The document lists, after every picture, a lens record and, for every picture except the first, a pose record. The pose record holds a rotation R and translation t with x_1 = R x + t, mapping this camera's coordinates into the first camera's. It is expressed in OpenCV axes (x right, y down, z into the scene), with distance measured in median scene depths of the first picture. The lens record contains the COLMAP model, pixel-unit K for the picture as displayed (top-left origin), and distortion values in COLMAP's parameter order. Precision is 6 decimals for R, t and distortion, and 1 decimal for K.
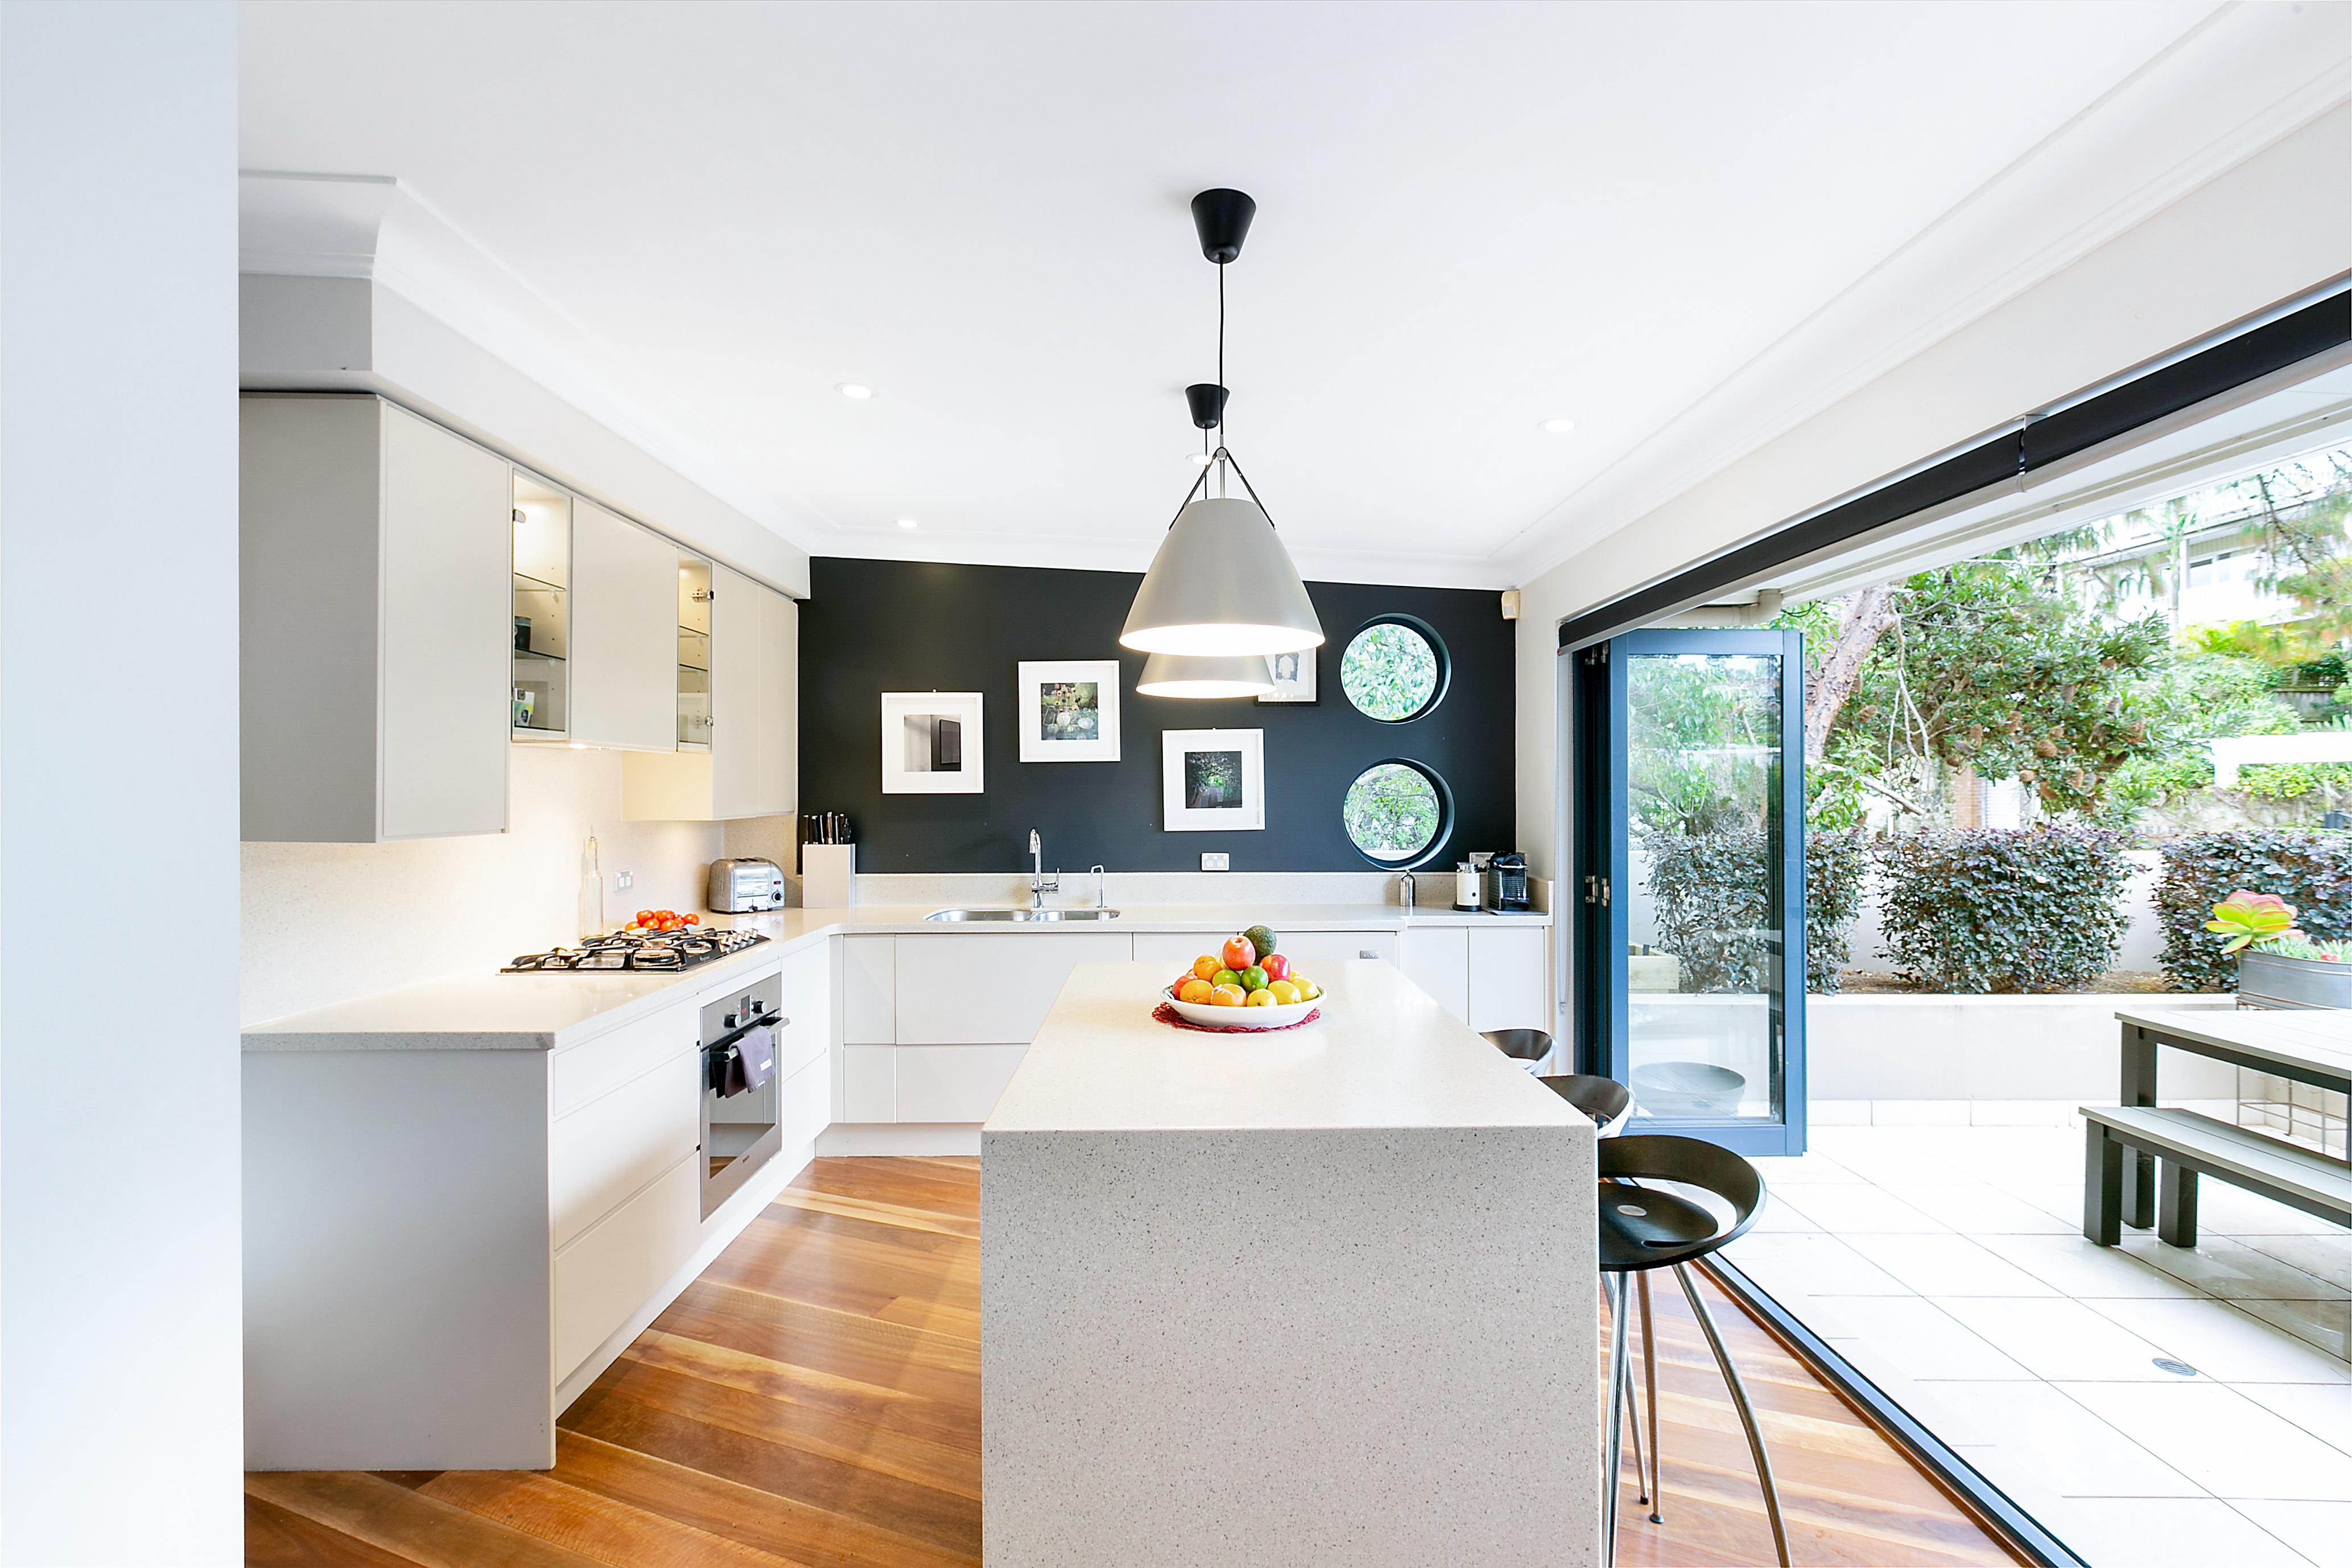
lens RADIAL K [[1056.2, 0, 1176.0], [0, 1056.2, 784.0], [0, 0, 1]] dist [0.000596, -0.000026]
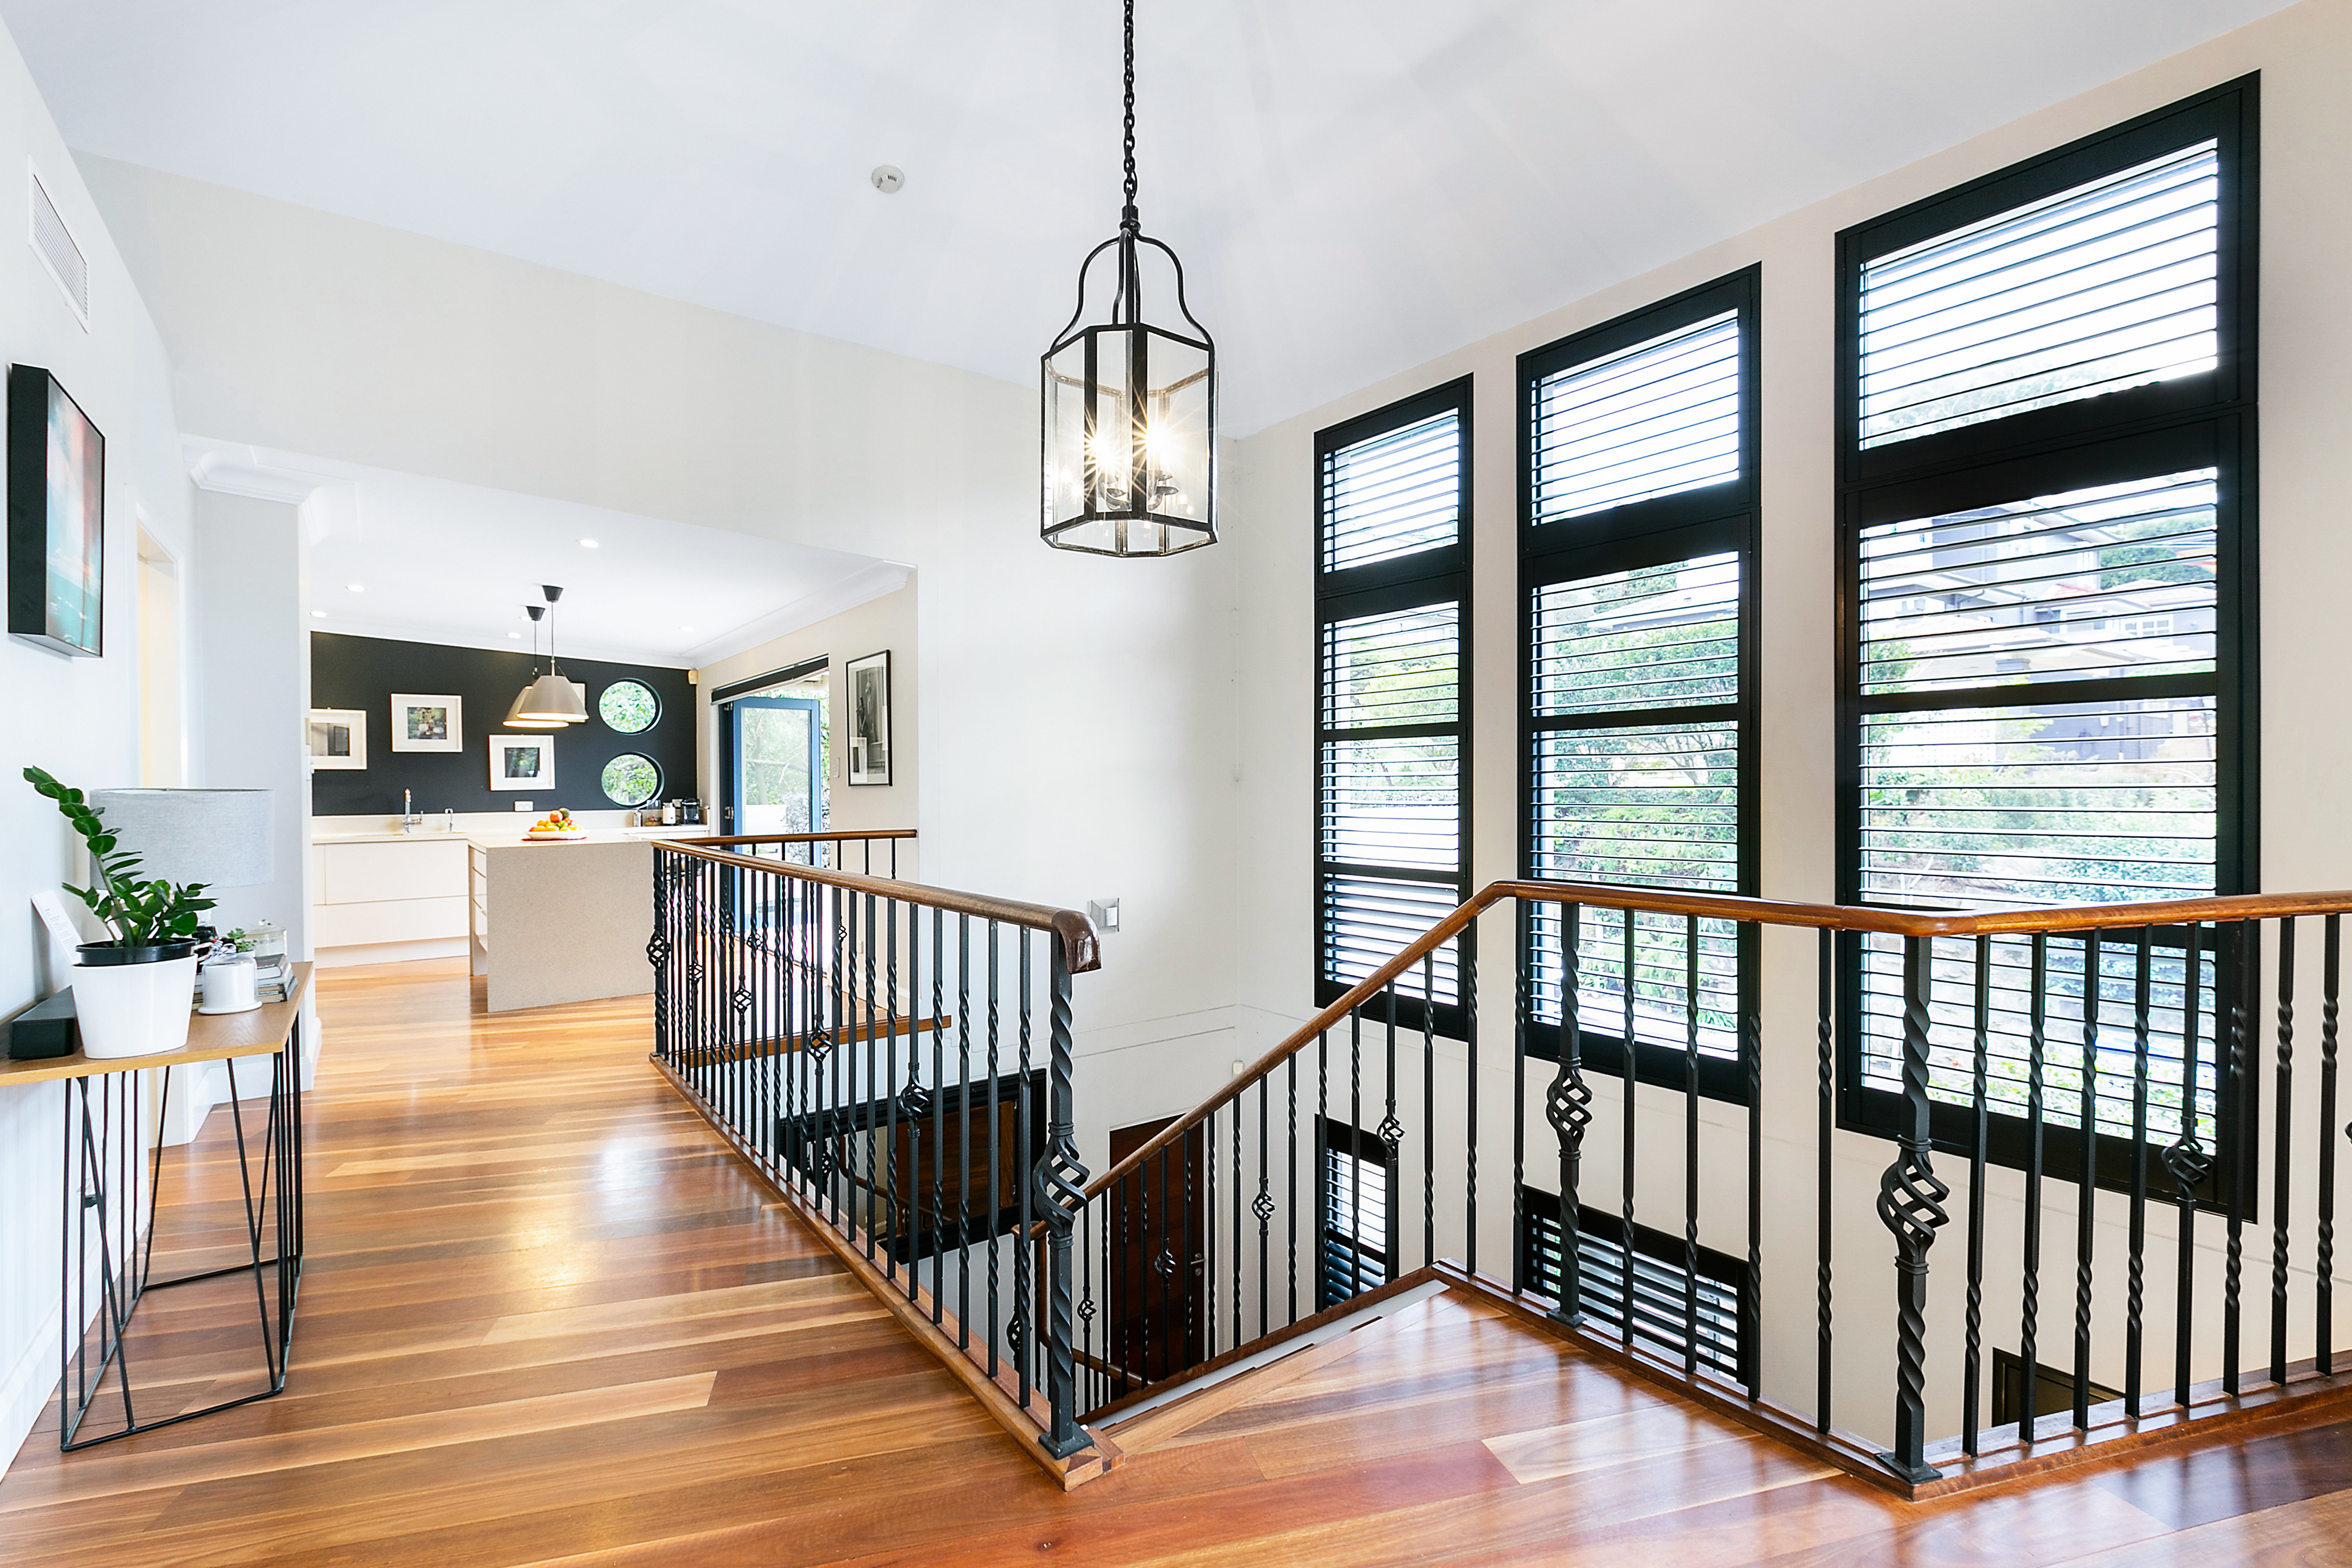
lens RADIAL K [[1056.2, 0, 1176.0], [0, 1056.2, 784.0], [0, 0, 1]] dist [0.000596, -0.000026]
pose [[0.801731, -0.006183, 0.597653, -0.155083], [0.002898, 0.999975, 0.006458, 0.025626], [-0.597678, -0.003446, 0.801729, -1.190269]]
